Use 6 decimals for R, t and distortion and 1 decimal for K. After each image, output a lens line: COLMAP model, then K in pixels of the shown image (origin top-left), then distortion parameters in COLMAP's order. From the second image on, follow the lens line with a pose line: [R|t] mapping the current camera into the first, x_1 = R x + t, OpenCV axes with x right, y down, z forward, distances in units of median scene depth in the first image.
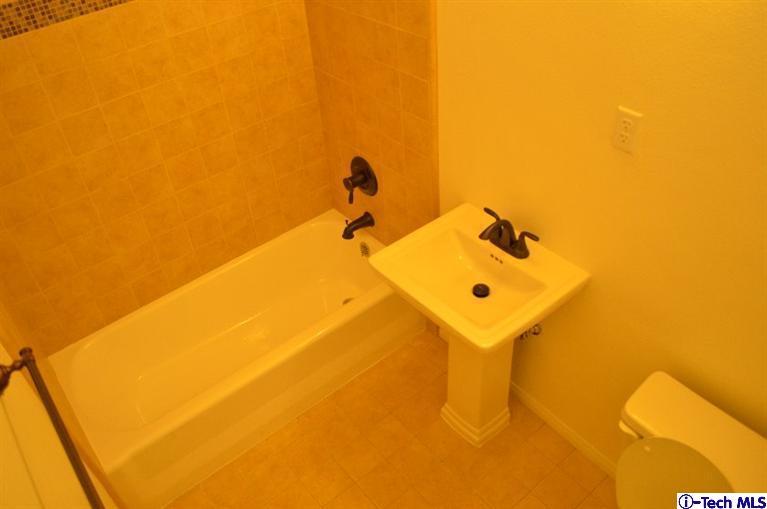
lens RADIAL K [[617.5, 0, 383.5], [0, 617.5, 254.5], [0, 0, 1]] dist [-0.071193, 0.001772]
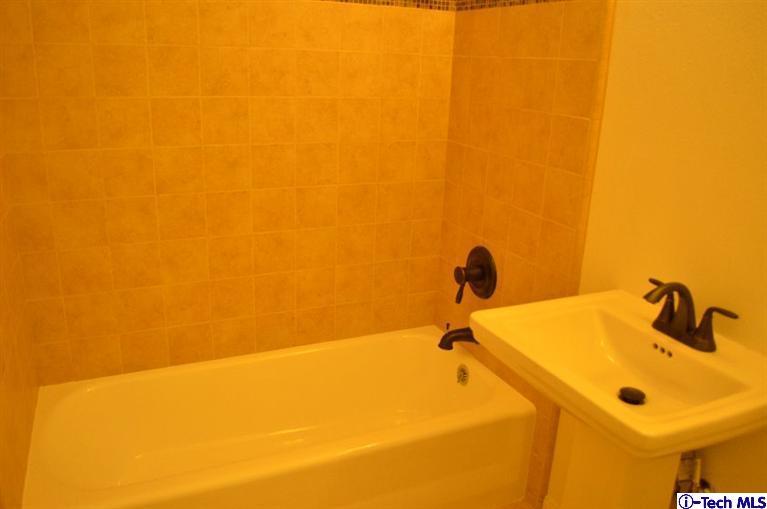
lens RADIAL K [[617.5, 0, 383.5], [0, 617.5, 254.5], [0, 0, 1]] dist [-0.071193, 0.001772]
pose [[0.961146, 0.175534, -0.213040, 0.014154], [-0.243078, 0.903937, -0.351867, 0.182973], [0.130810, 0.389981, 0.911484, 0.277553]]
